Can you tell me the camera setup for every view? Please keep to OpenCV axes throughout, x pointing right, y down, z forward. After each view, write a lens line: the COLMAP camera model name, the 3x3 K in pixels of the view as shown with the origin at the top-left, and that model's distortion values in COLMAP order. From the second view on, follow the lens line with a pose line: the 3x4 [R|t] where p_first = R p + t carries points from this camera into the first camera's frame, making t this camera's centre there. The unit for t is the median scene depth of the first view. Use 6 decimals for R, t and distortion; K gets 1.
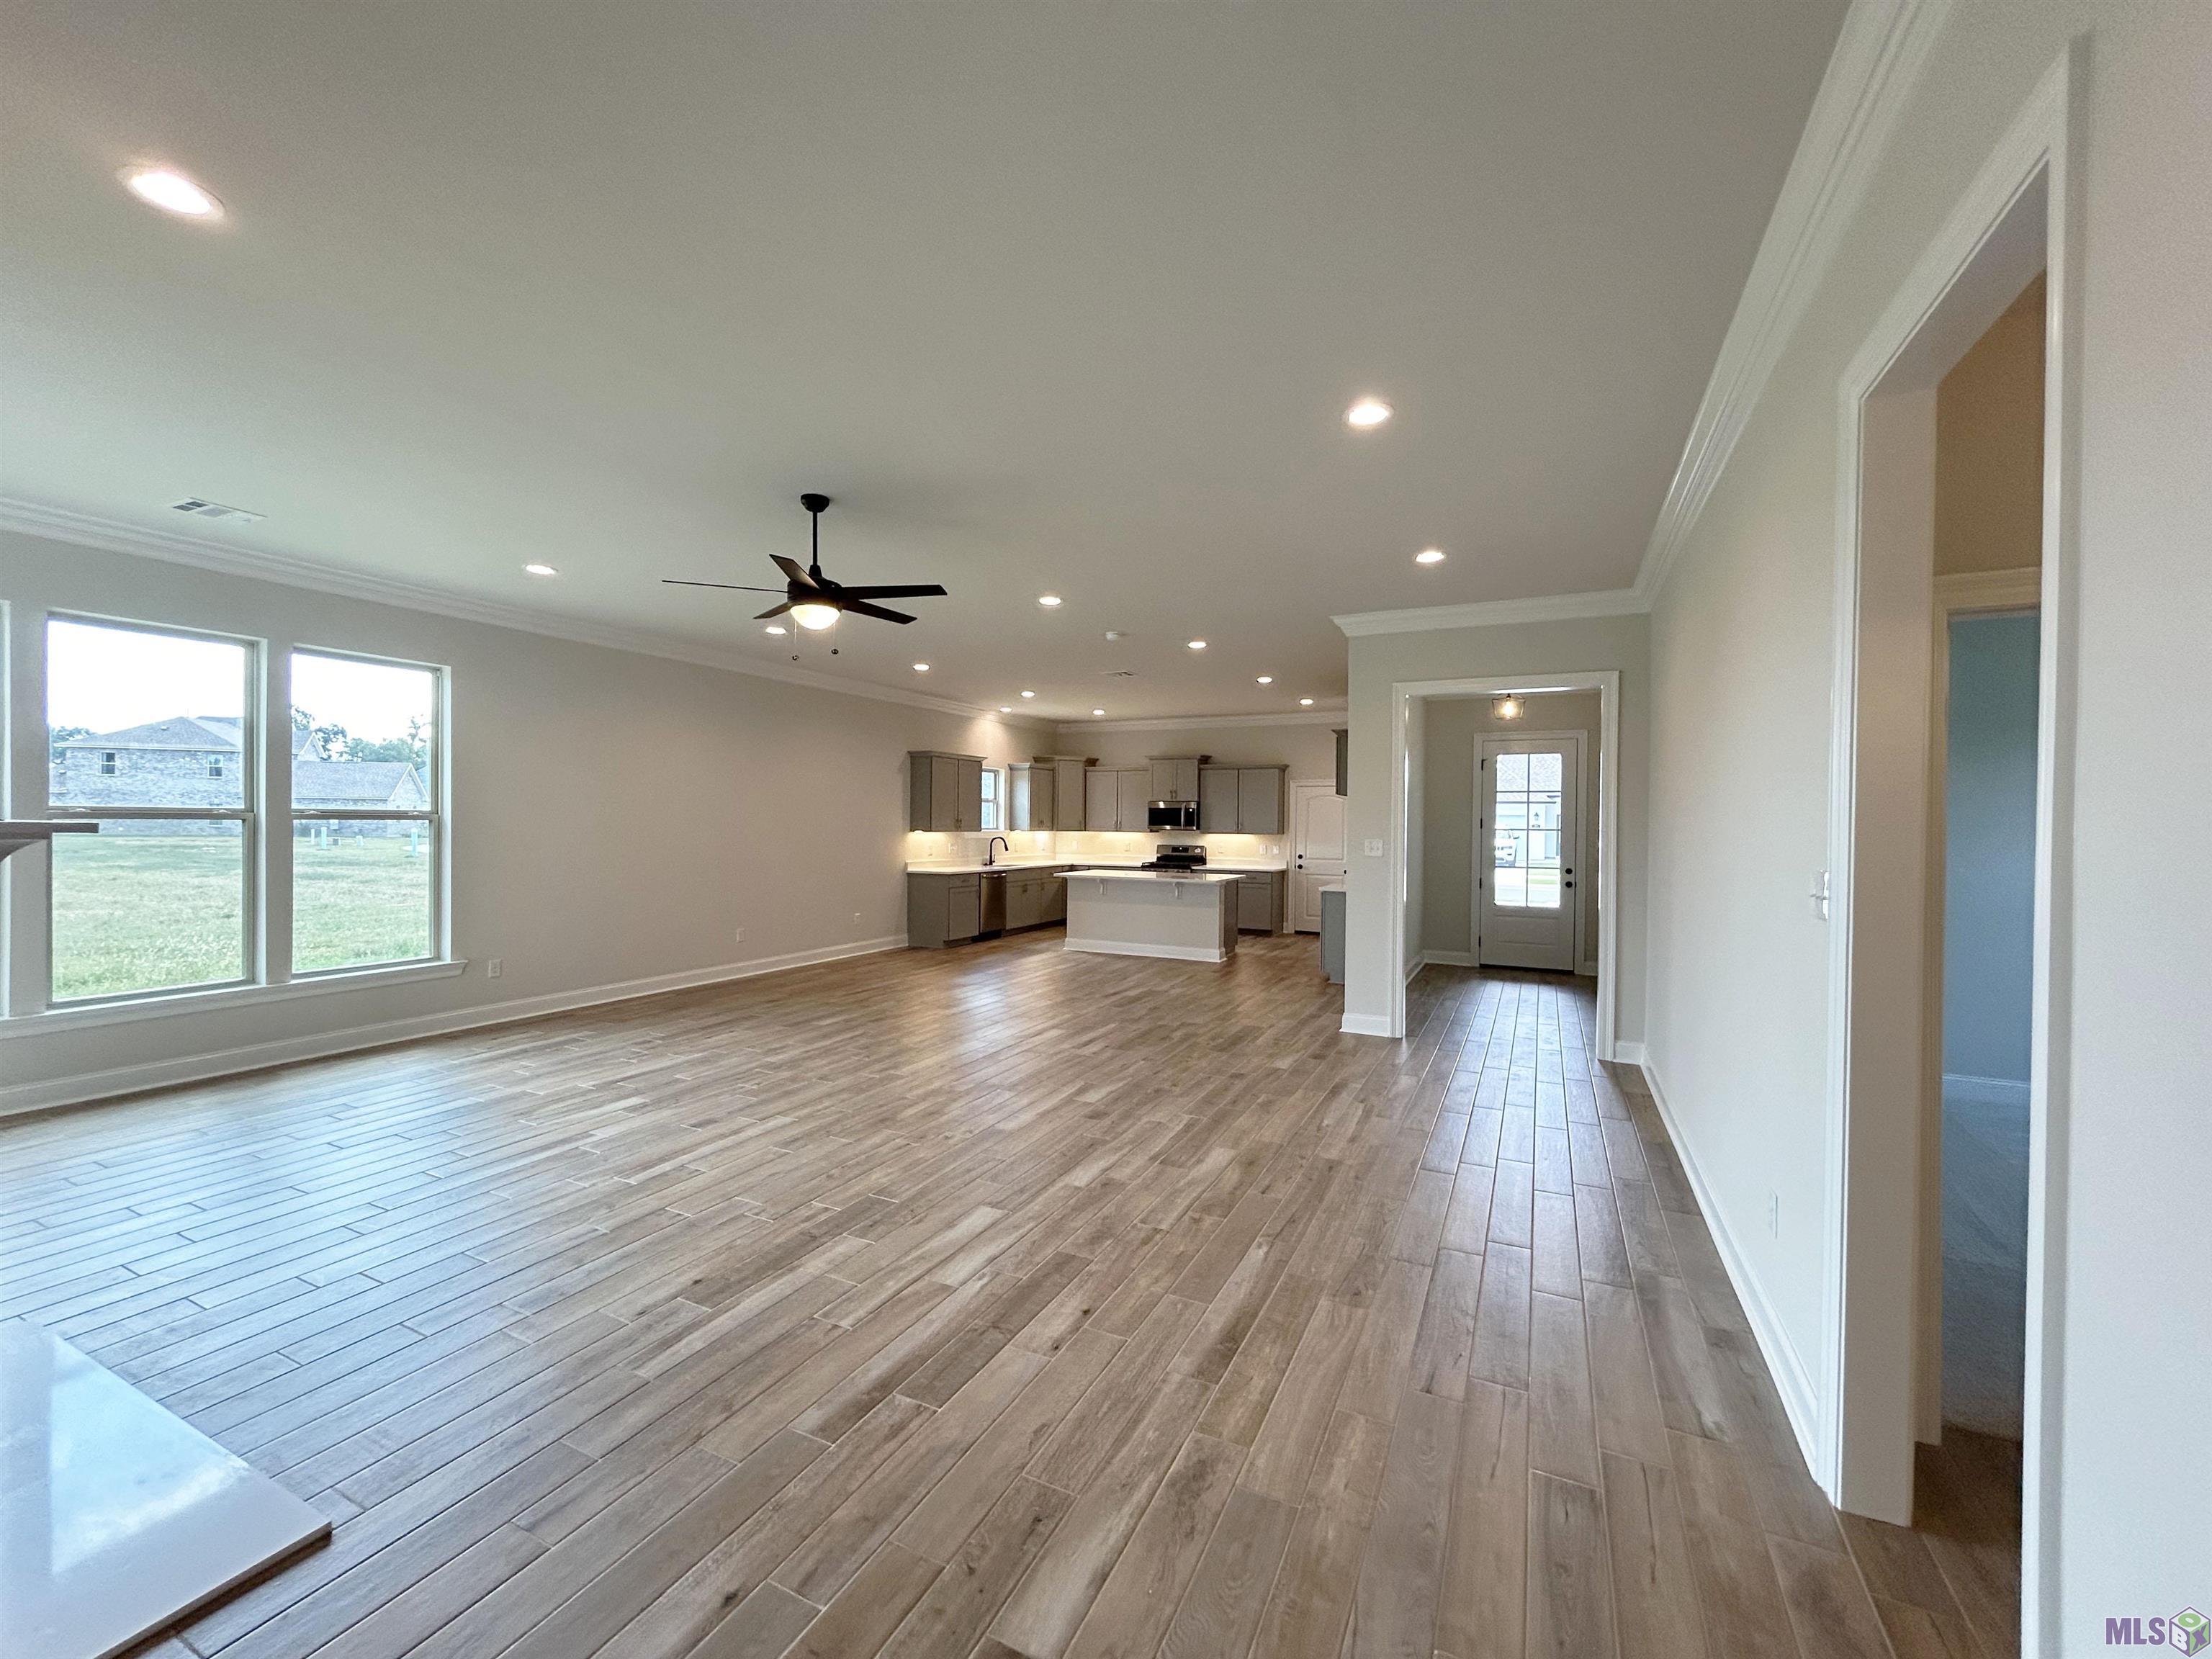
lens RADIAL K [[912.1, 0, 1112.5], [0, 912.1, 831.7], [0, 0, 1]] dist [0.003283, 0.000615]
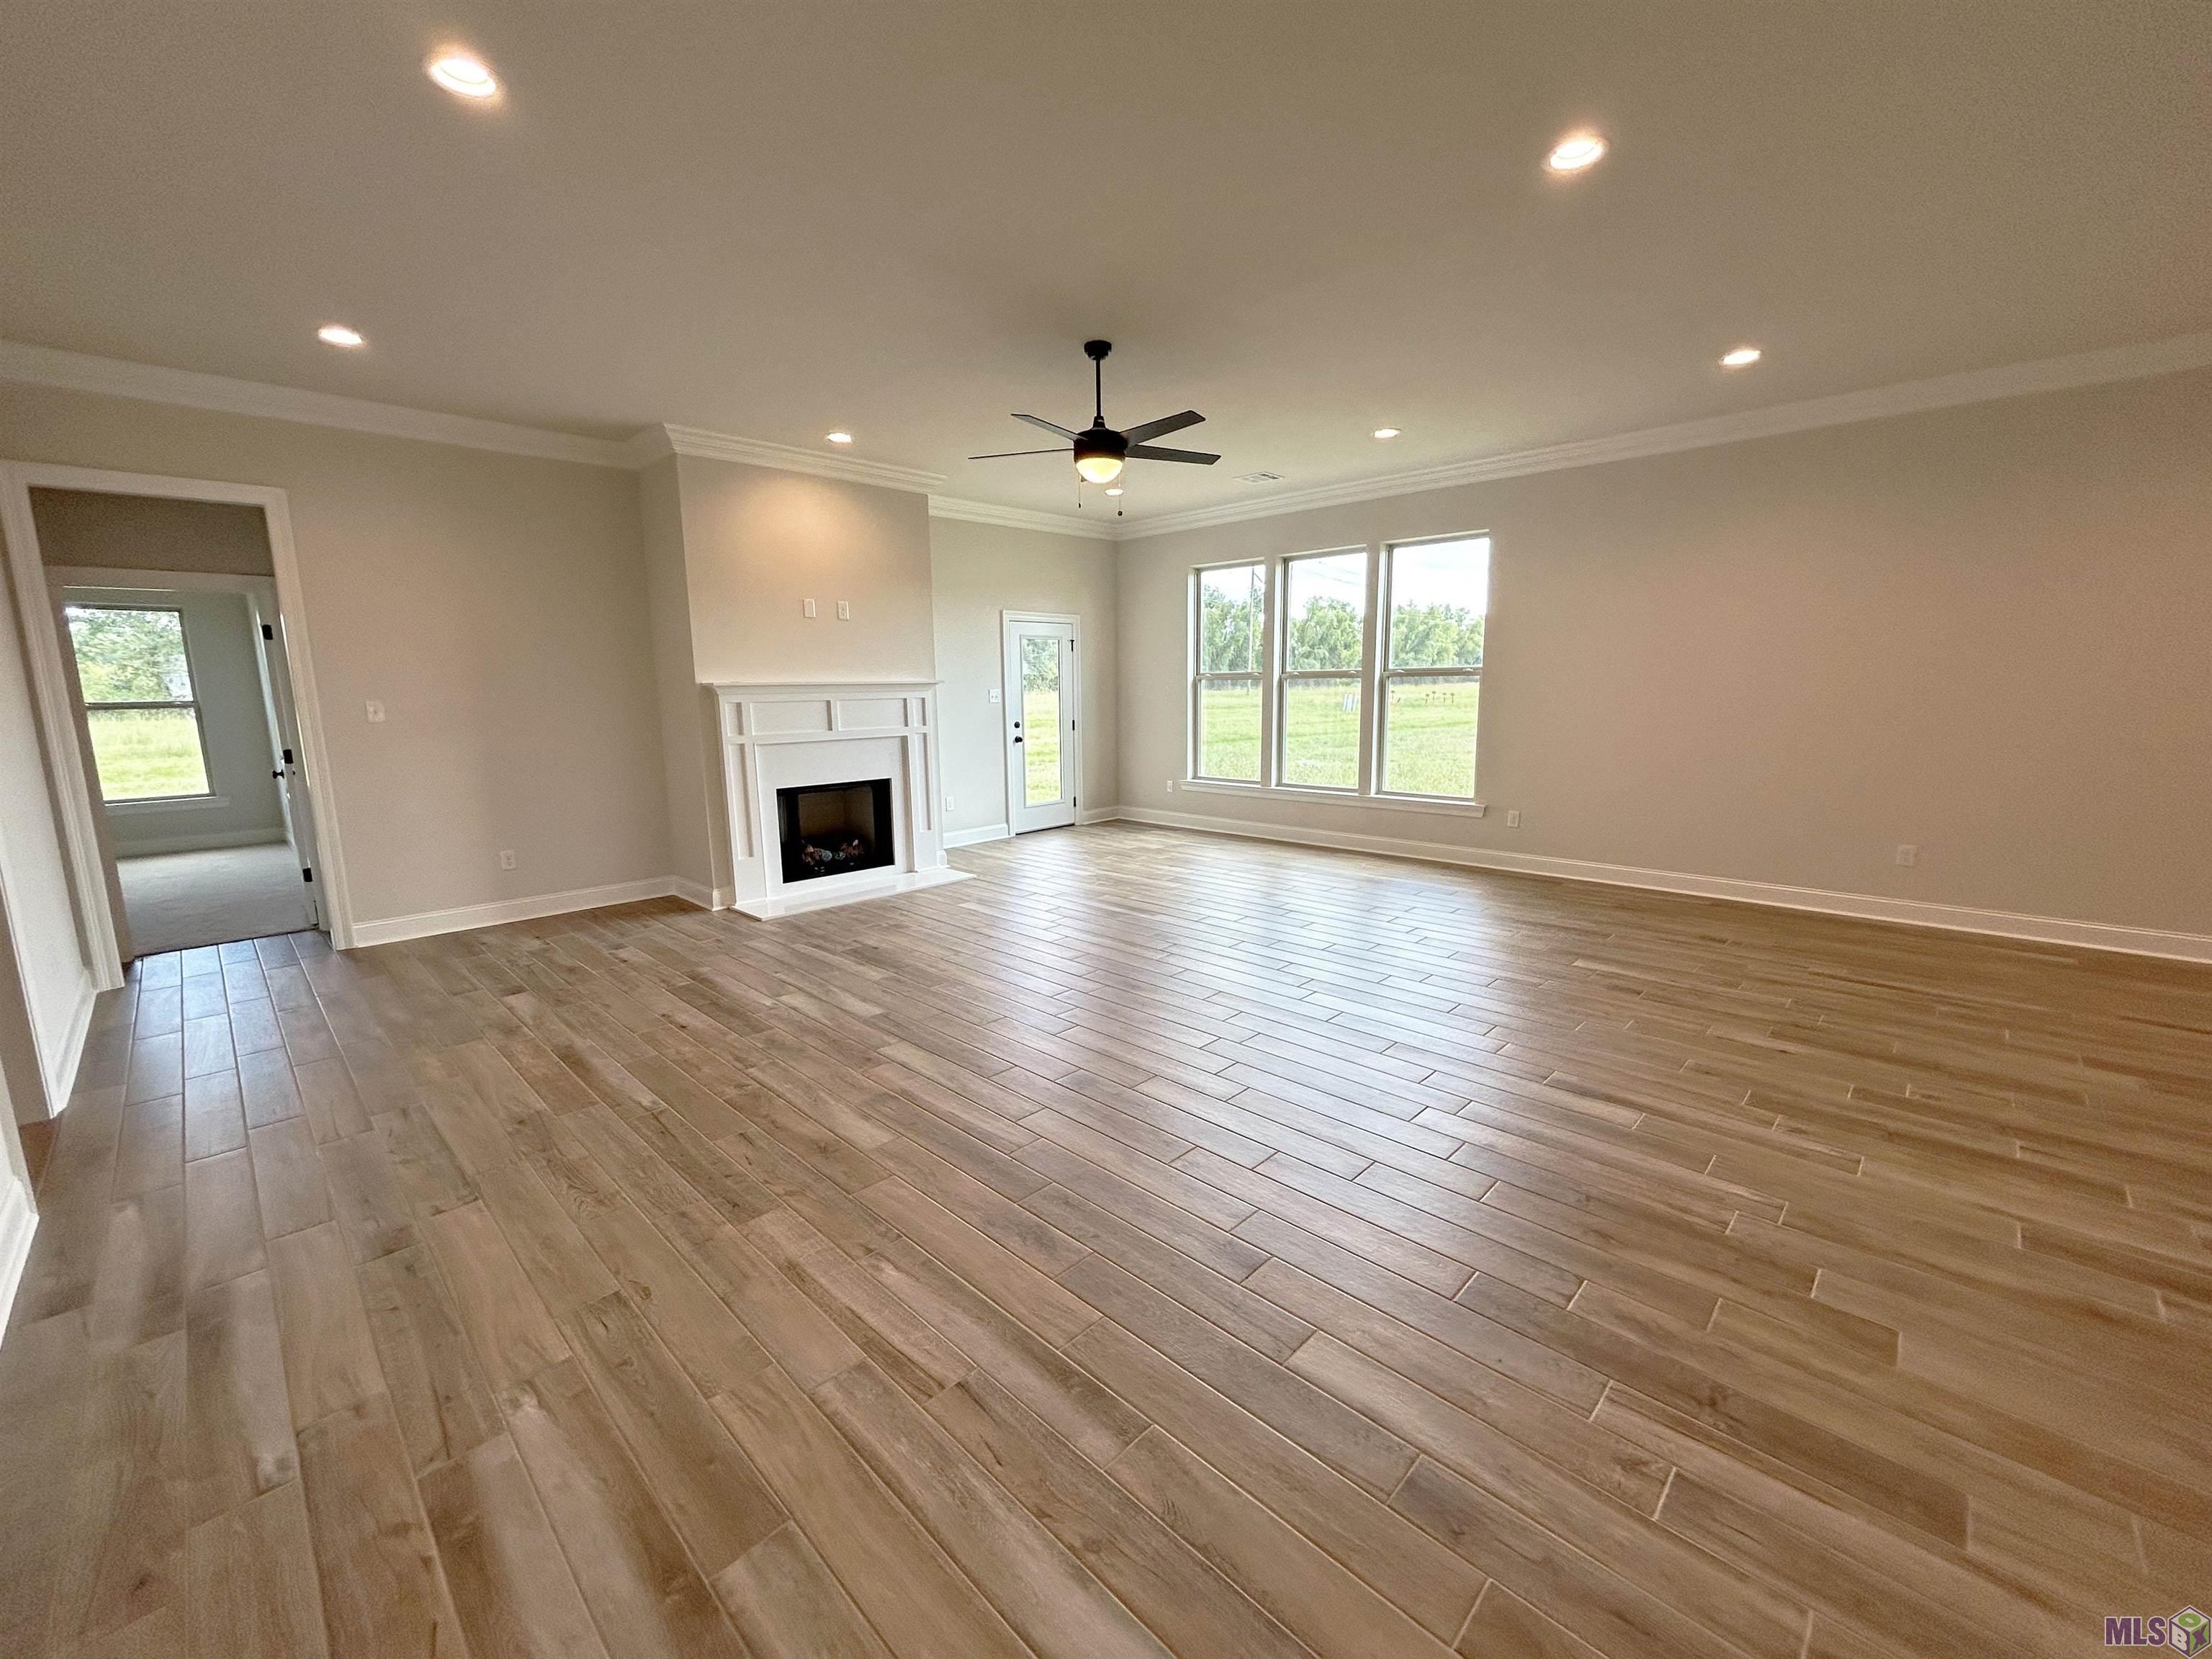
lens RADIAL K [[912.1, 0, 1117.3], [0, 912.1, 836.4], [0, 0, 1]] dist [0.003283, 0.000615]
pose [[-0.335630, 0.151071, -0.929801, 0.876357], [0.001760, 0.987155, 0.159754, 0.002913], [0.941992, 0.051982, -0.331585, 1.787224]]
